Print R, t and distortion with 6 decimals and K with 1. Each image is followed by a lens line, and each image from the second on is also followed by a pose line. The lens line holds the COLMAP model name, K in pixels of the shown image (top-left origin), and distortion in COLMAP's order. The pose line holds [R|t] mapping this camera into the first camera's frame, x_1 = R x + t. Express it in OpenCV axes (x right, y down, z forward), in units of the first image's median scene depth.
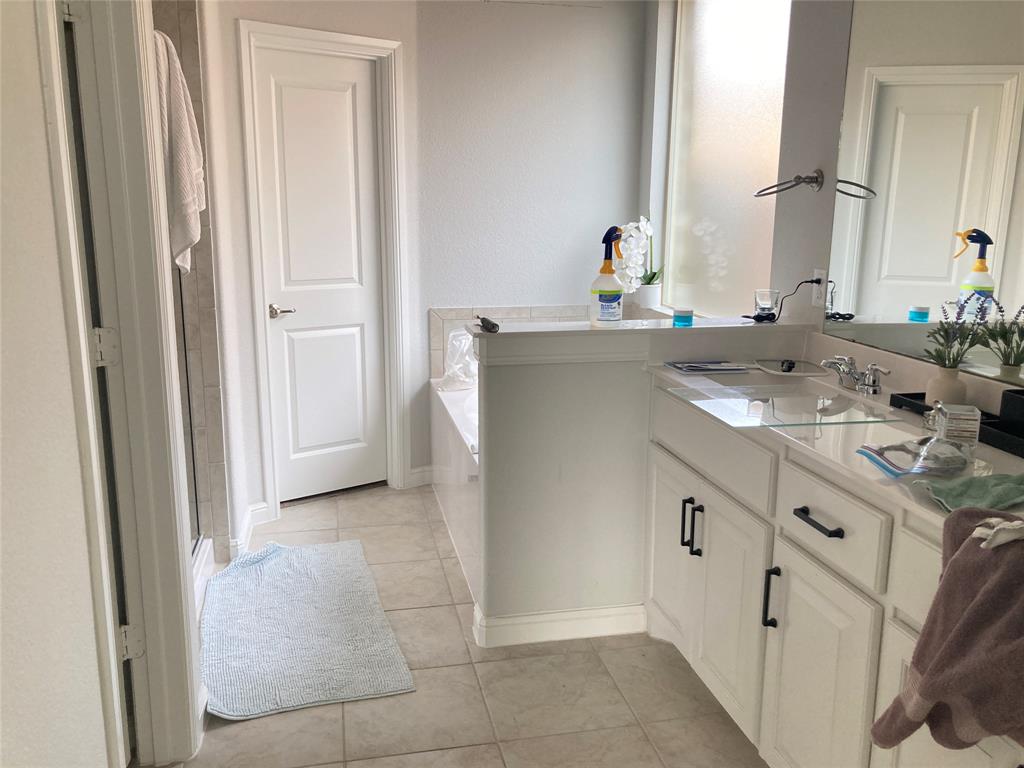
lens RADIAL K [[842.1, 0, 512.0], [0, 842.1, 384.0], [0, 0, 1]] dist [0.074474, -0.001462]
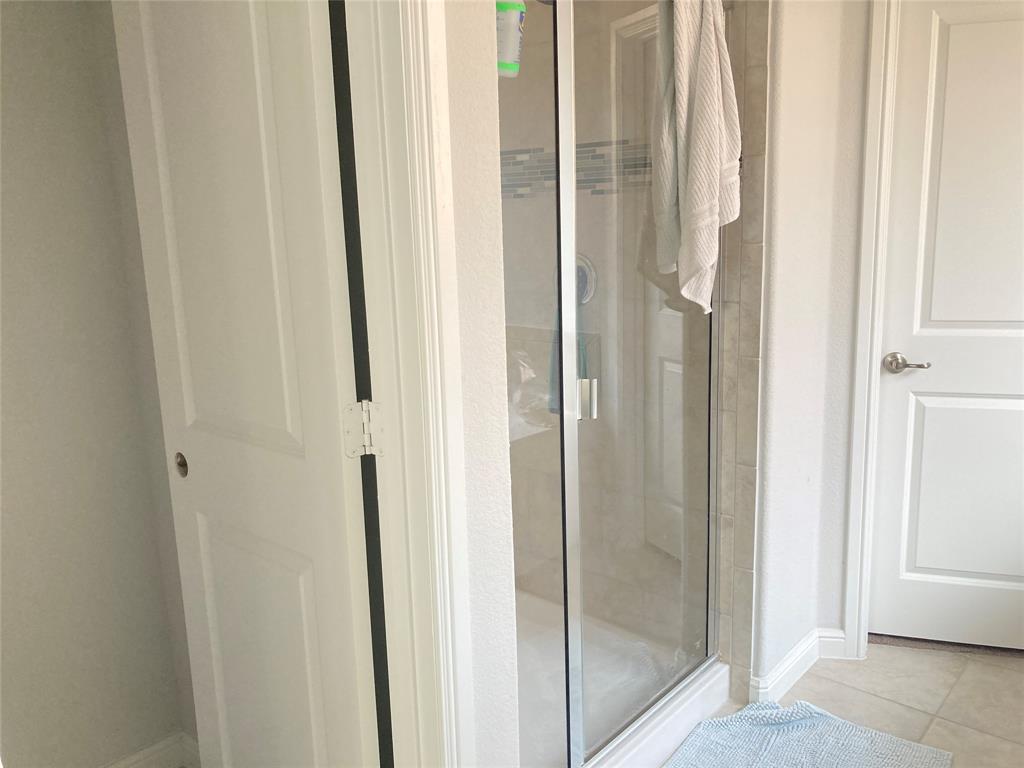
lens RADIAL K [[840.3, 0, 512.0], [0, 840.3, 384.0], [0, 0, 1]] dist [0.006195, 0.003407]
pose [[0.603175, 0.134268, -0.786226, 0.066118], [-0.134487, 0.988737, 0.065676, -0.072719], [0.786189, 0.066123, 0.614439, 0.346140]]
